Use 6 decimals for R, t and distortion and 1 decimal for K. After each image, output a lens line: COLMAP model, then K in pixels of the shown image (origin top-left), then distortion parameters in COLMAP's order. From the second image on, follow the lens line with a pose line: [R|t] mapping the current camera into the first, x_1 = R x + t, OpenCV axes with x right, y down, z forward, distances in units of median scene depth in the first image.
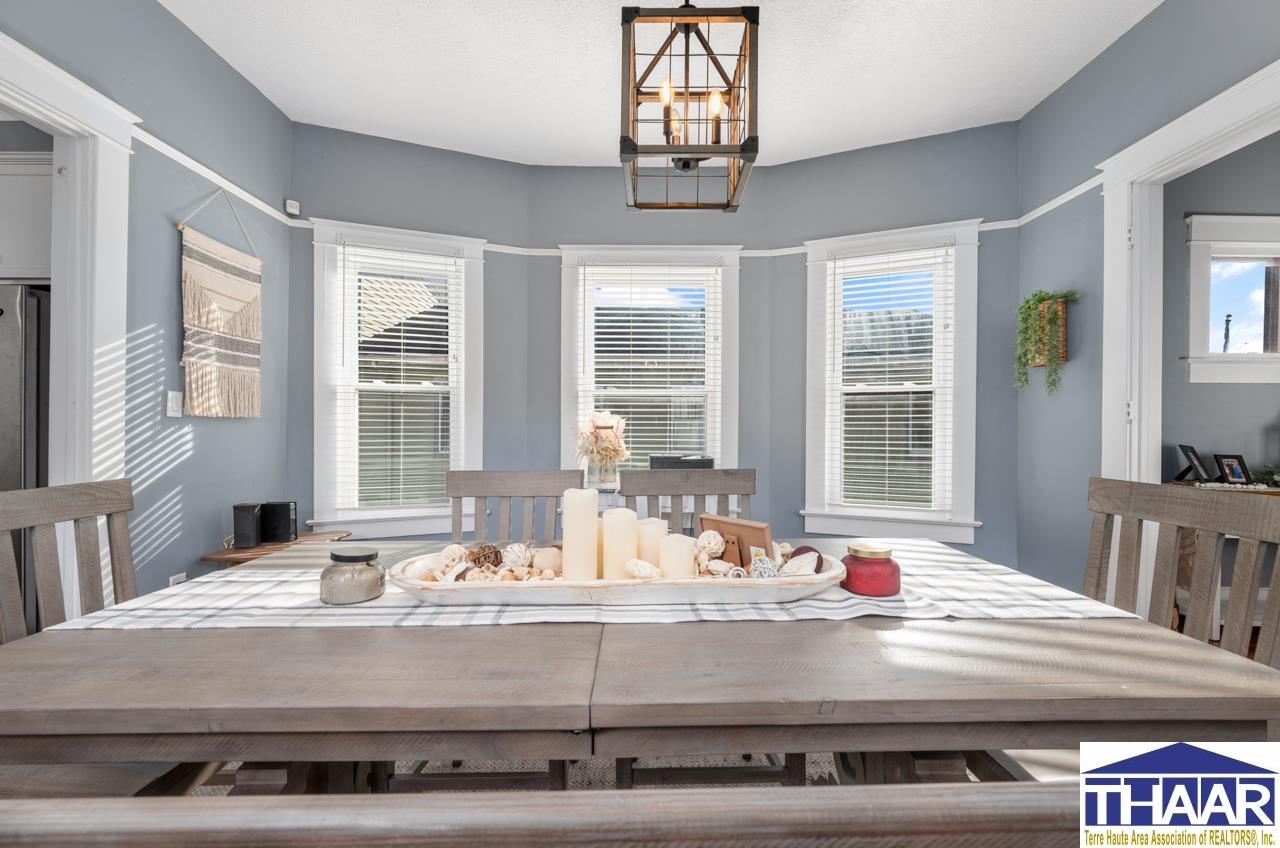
lens RADIAL K [[520.5, 0, 645.8], [0, 520.5, 427.9], [0, 0, 1]] dist [0.001940, 0.000148]
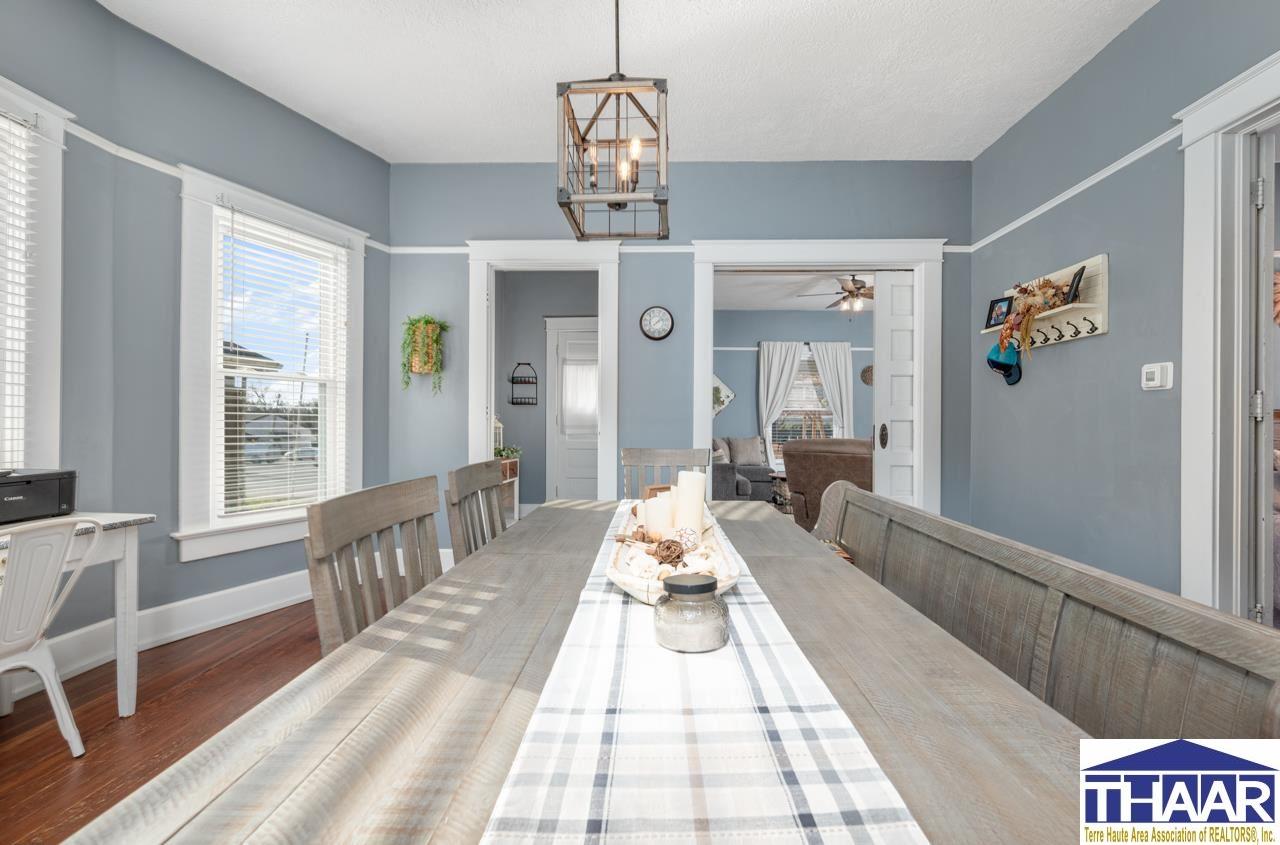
lens RADIAL K [[520.5, 0, 645.8], [0, 520.5, 426.4], [0, 0, 1]] dist [0.001940, 0.000148]
pose [[0.024893, -0.004877, 0.999678, -0.543730], [-0.006784, 0.999964, 0.005048, 0.004134], [-0.999667, -0.006908, 0.024859, 0.430712]]
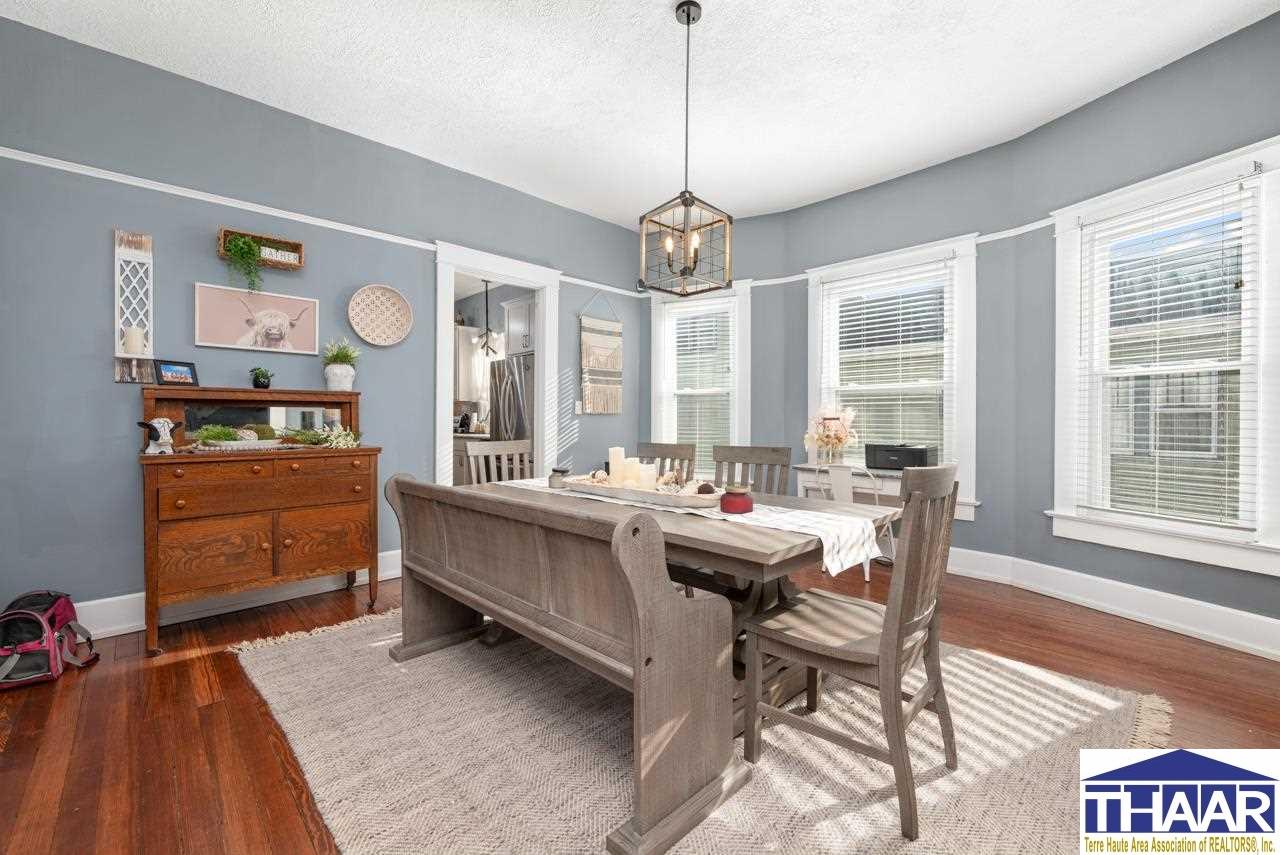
lens RADIAL K [[532.2, 0, 647.5], [0, 532.2, 420.6], [0, 0, 1]] dist [-0.001530, -0.000051]
pose [[0.701117, -0.000593, -0.713046, 0.611489], [0.001495, 0.999999, 0.000638, 0.002879], [0.713045, -0.001514, 0.701117, -0.193604]]
